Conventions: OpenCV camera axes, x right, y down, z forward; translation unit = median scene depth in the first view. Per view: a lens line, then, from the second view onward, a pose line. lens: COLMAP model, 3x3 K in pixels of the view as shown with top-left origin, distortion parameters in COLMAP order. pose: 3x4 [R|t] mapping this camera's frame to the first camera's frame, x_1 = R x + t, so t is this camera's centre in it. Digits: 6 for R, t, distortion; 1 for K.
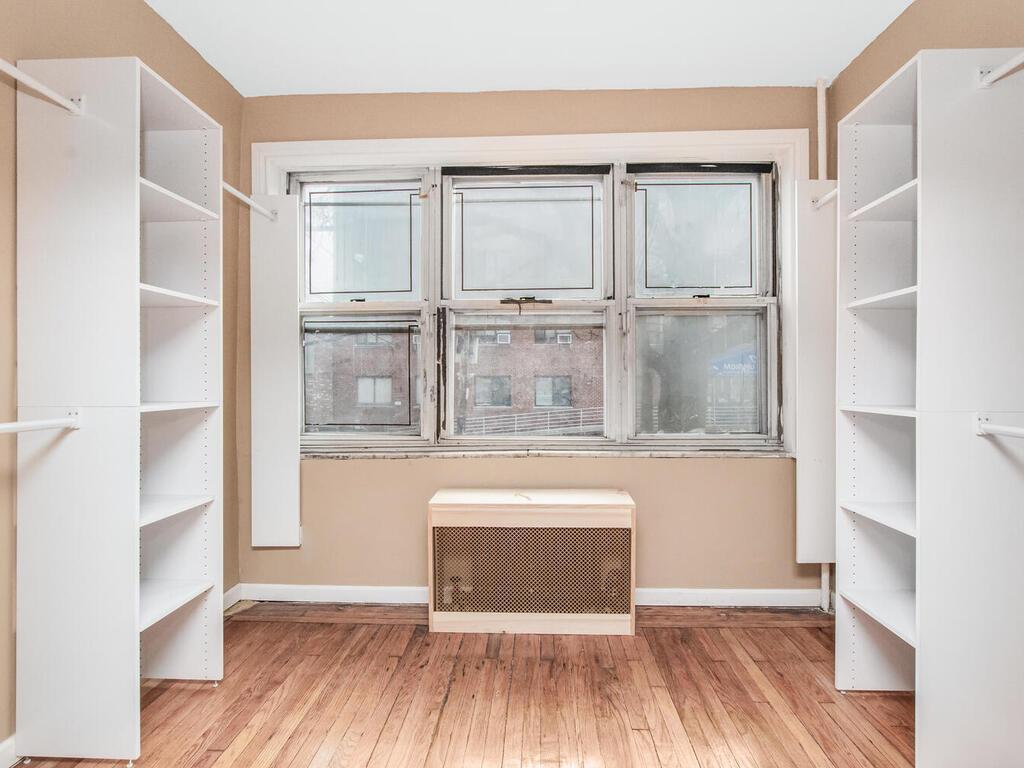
lens RADIAL K [[527.4, 0, 515.3], [0, 527.4, 381.3], [0, 0, 1]] dist [-0.003840, 0.000877]
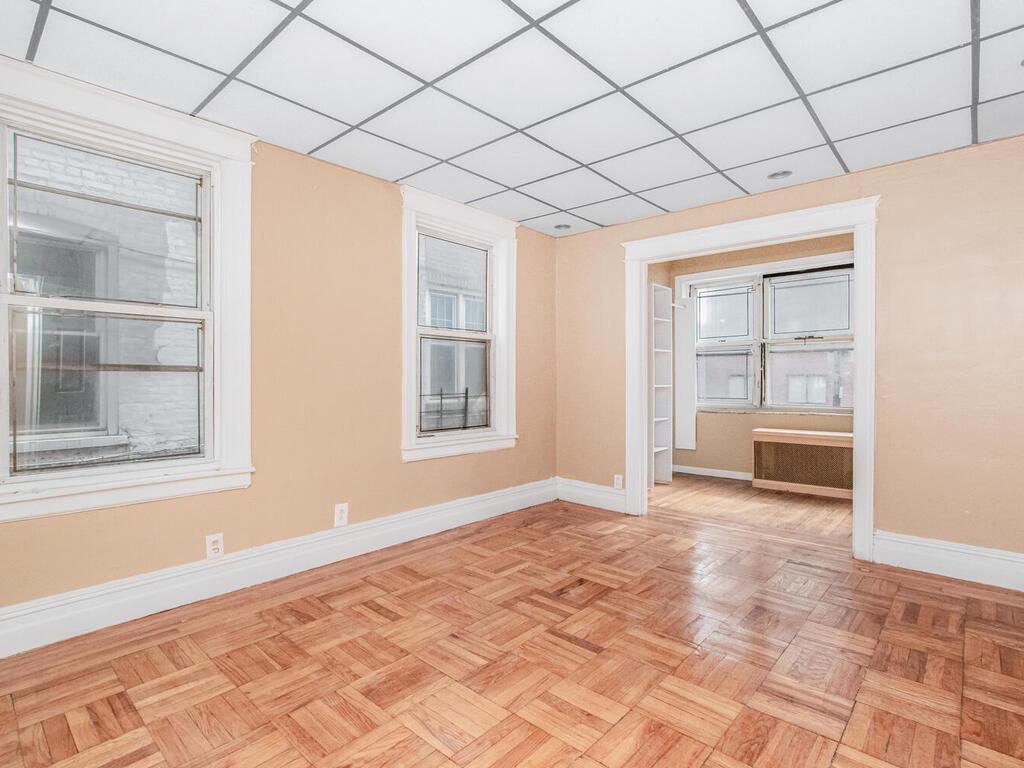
lens RADIAL K [[527.4, 0, 513.0], [0, 527.4, 376.8], [0, 0, 1]] dist [-0.003840, 0.000877]
pose [[0.772779, -0.001460, -0.634673, 0.416617], [0.001020, 0.999999, -0.001058, -0.004284], [0.634674, 0.000171, 0.772780, -1.230678]]
